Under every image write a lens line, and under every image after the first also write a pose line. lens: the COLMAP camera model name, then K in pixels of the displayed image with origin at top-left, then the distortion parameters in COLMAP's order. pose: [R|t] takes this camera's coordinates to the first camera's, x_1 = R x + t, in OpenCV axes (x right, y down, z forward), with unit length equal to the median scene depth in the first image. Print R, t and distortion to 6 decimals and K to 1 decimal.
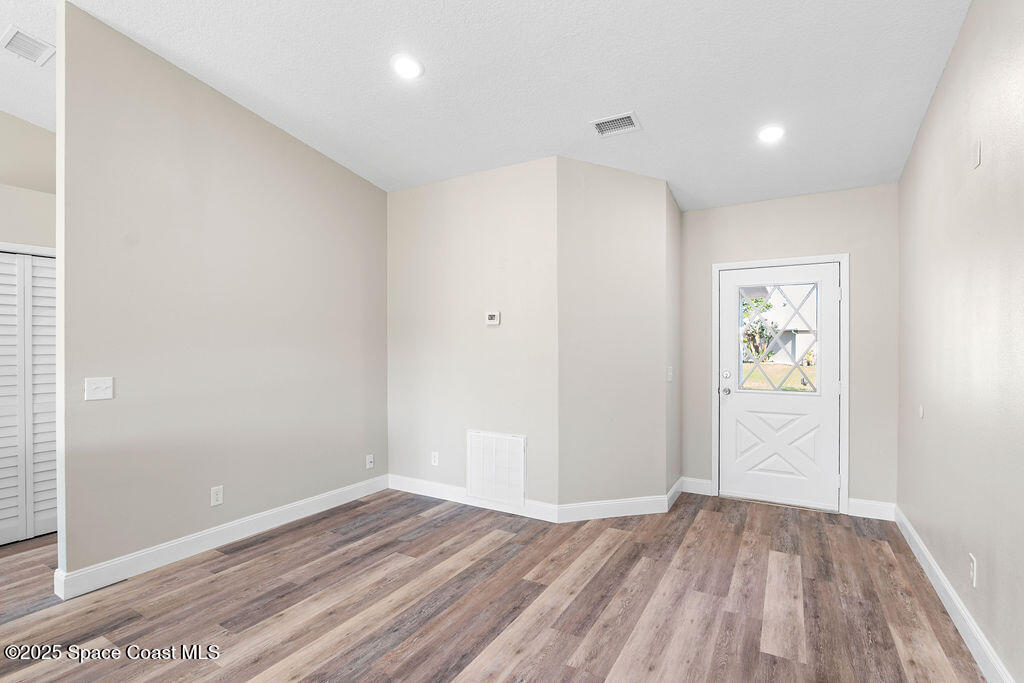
lens RADIAL K [[474.4, 0, 512.0], [0, 474.4, 341.5], [0, 0, 1]] dist [-0.024247, 0.008043]
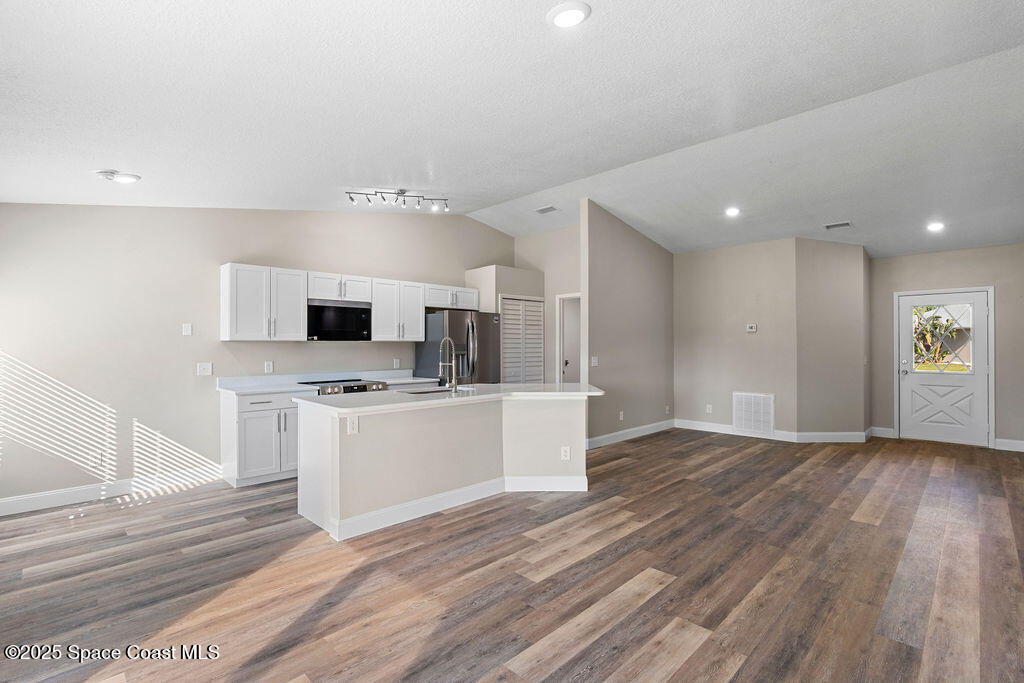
lens RADIAL K [[474.4, 0, 512.0], [0, 474.4, 341.5], [0, 0, 1]] dist [-0.024247, 0.008043]
pose [[0.969359, -0.001380, -0.245644, -0.514964], [0.001589, 0.999999, 0.000654, -0.000851], [0.245643, -0.001024, 0.969360, -0.997312]]
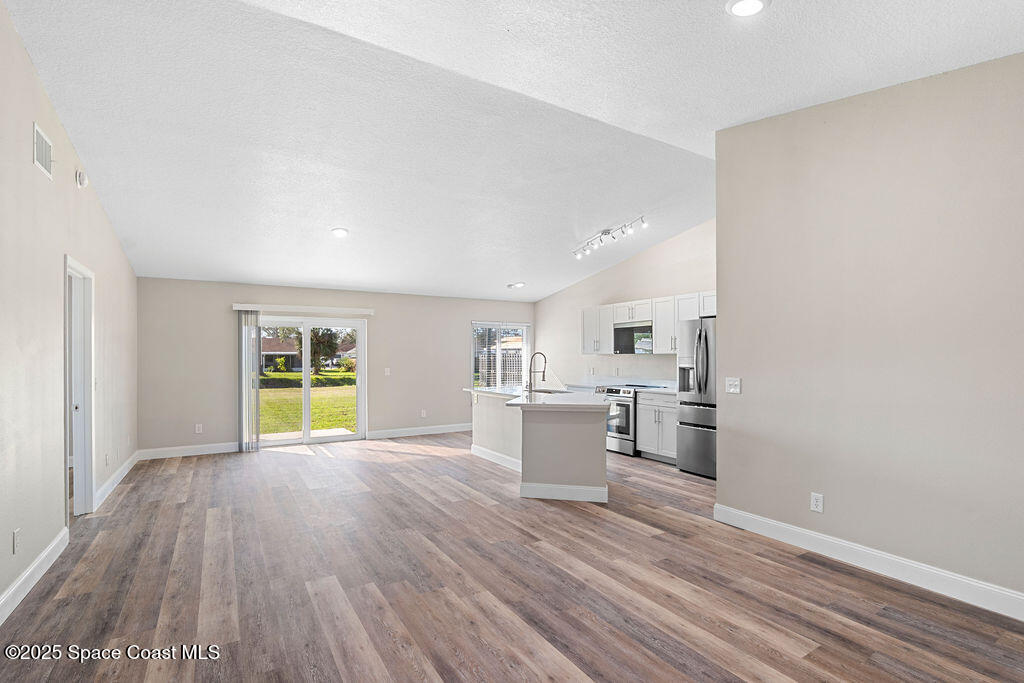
lens RADIAL K [[489.8, 0, 524.3], [0, 489.8, 352.7], [0, 0, 1]] dist [-0.027146, 0.009946]
pose [[-0.458500, -0.001878, -0.888692, 0.528779], [0.012606, 0.999883, -0.008617, 0.003765], [0.888605, -0.015154, -0.458423, 0.815415]]
